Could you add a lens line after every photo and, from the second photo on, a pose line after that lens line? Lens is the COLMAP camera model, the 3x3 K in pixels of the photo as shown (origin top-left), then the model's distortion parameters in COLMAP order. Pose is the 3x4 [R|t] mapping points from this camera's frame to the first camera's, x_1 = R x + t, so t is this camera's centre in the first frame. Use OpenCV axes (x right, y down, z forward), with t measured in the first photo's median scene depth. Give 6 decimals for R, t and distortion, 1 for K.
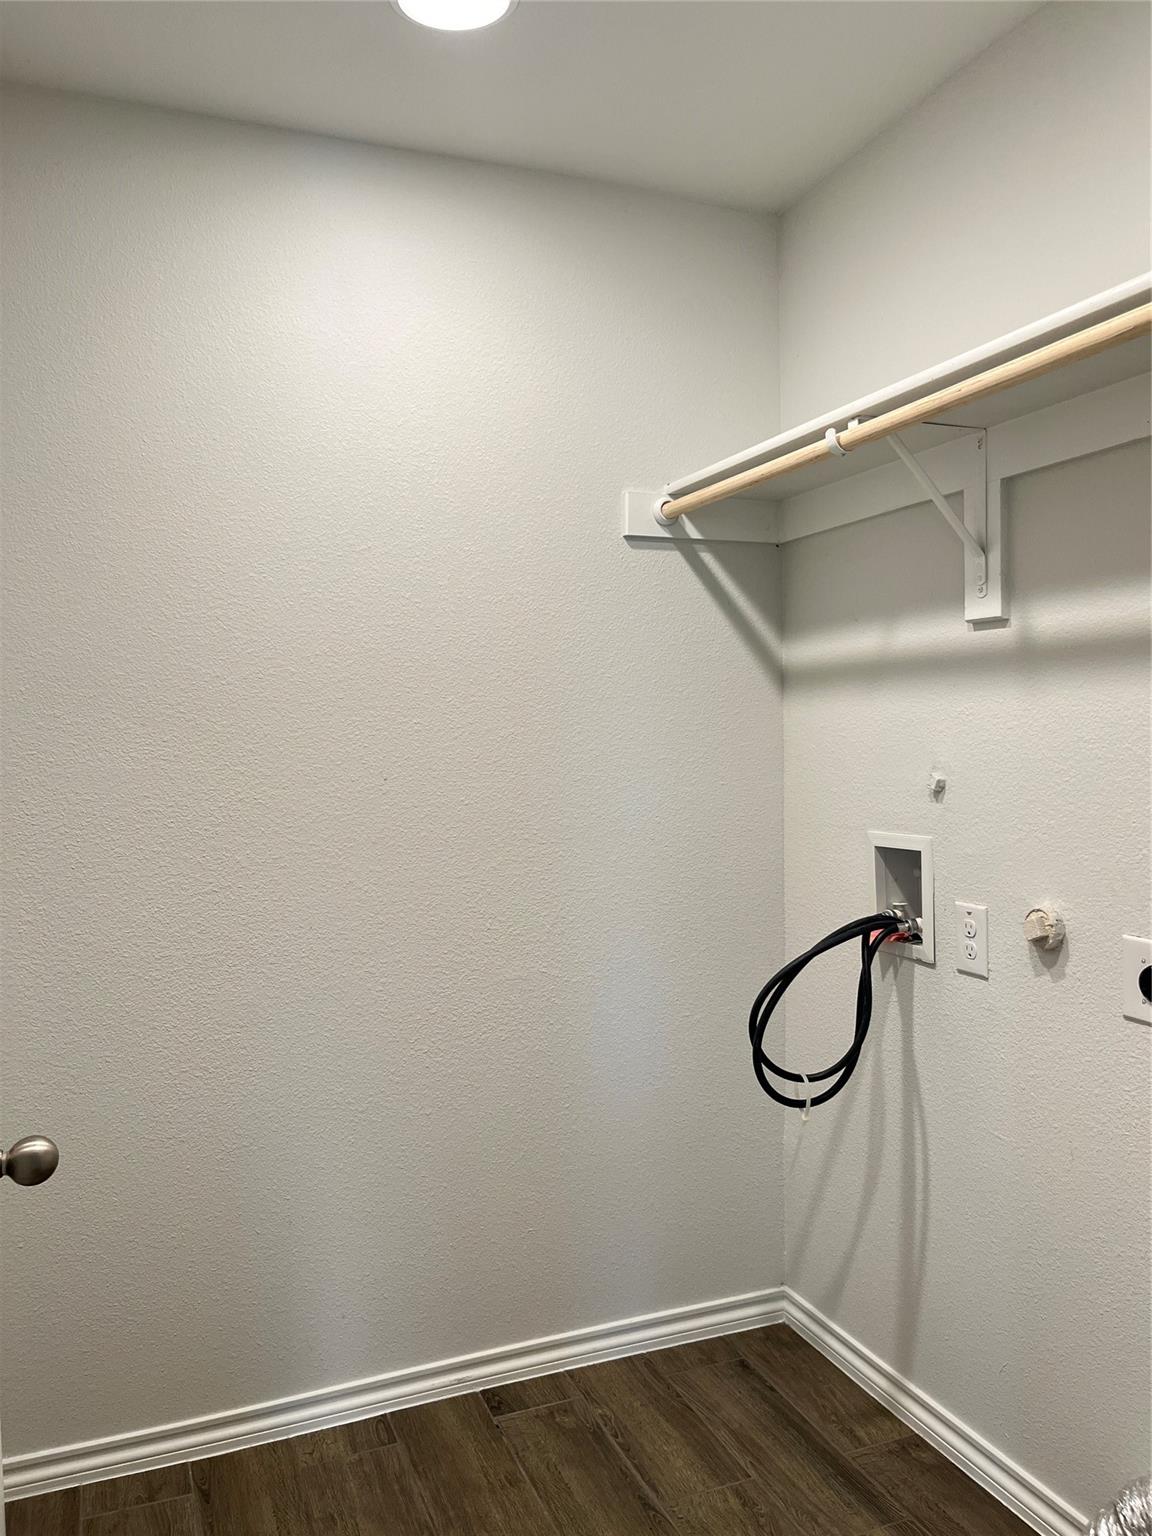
lens RADIAL K [[1167.8, 0, 576.0], [0, 1167.8, 768.0], [0, 0, 1]] dist [0.046269, -0.073863]
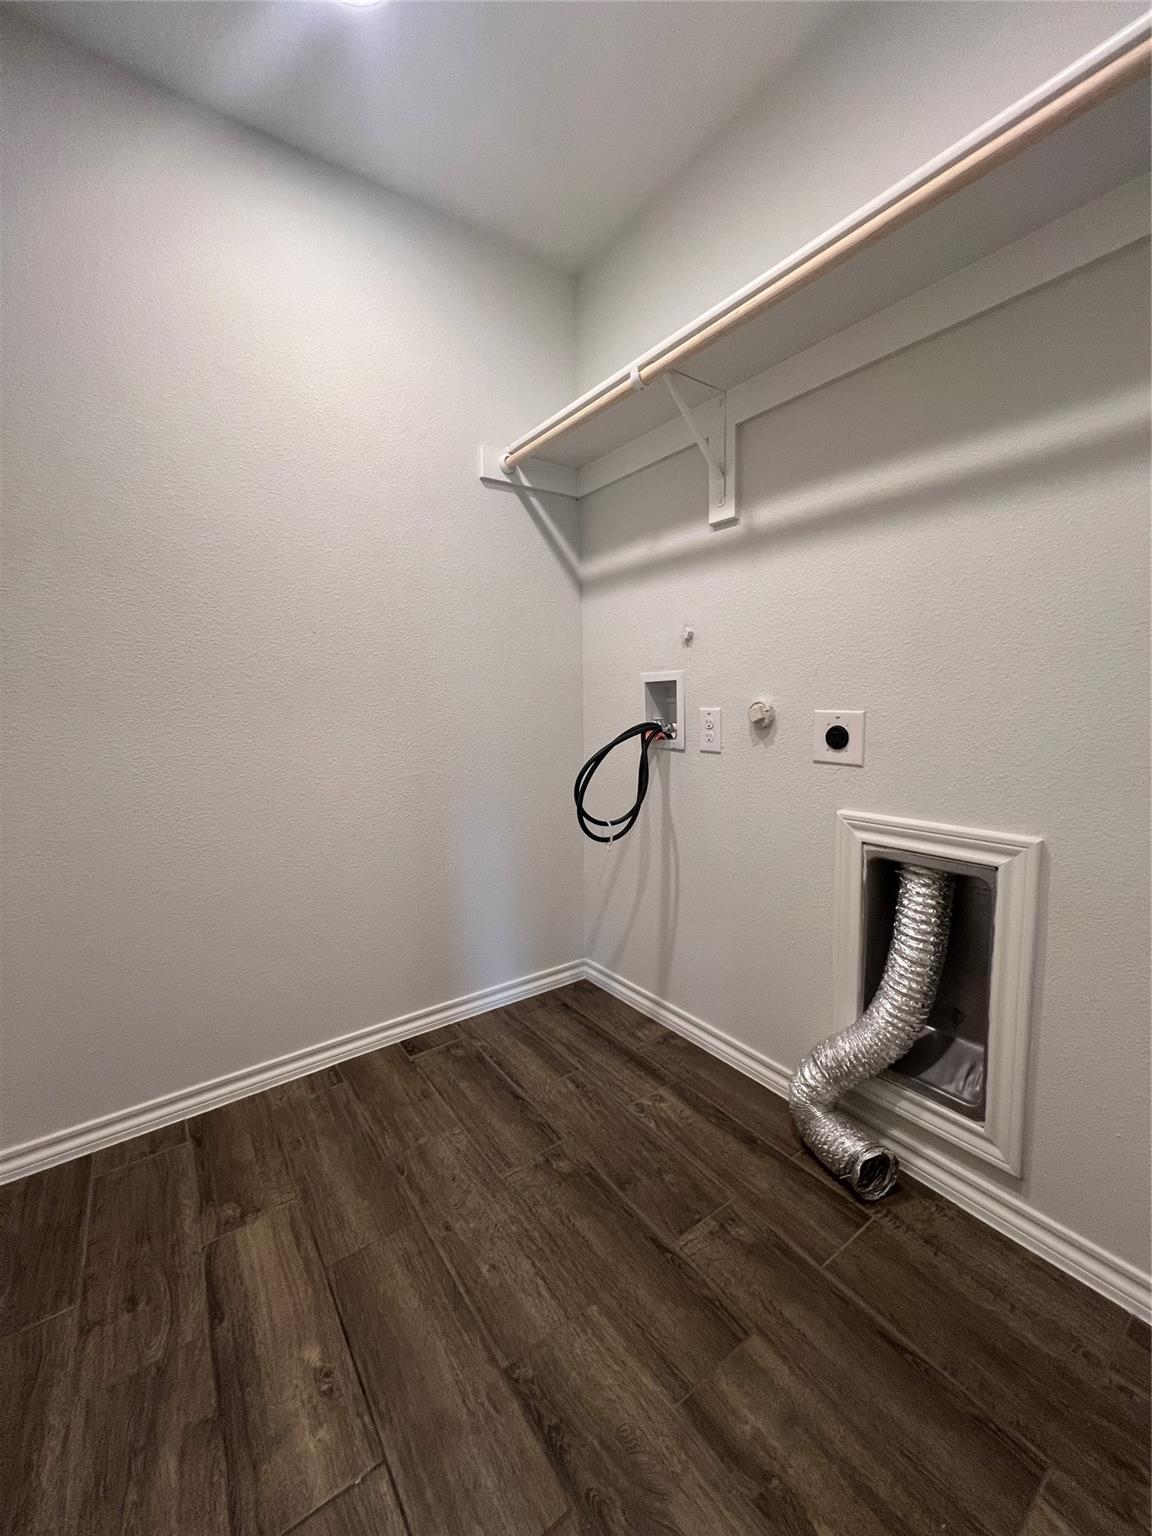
lens RADIAL K [[605.6, 0, 576.0], [0, 605.6, 768.0], [0, 0, 1]] dist [-0.000613, 0.000179]
pose [[0.970674, -0.029257, 0.238614, -0.038940], [0.010879, 0.996896, 0.077974, 0.123368], [-0.240155, -0.073091, 0.967979, 0.222280]]
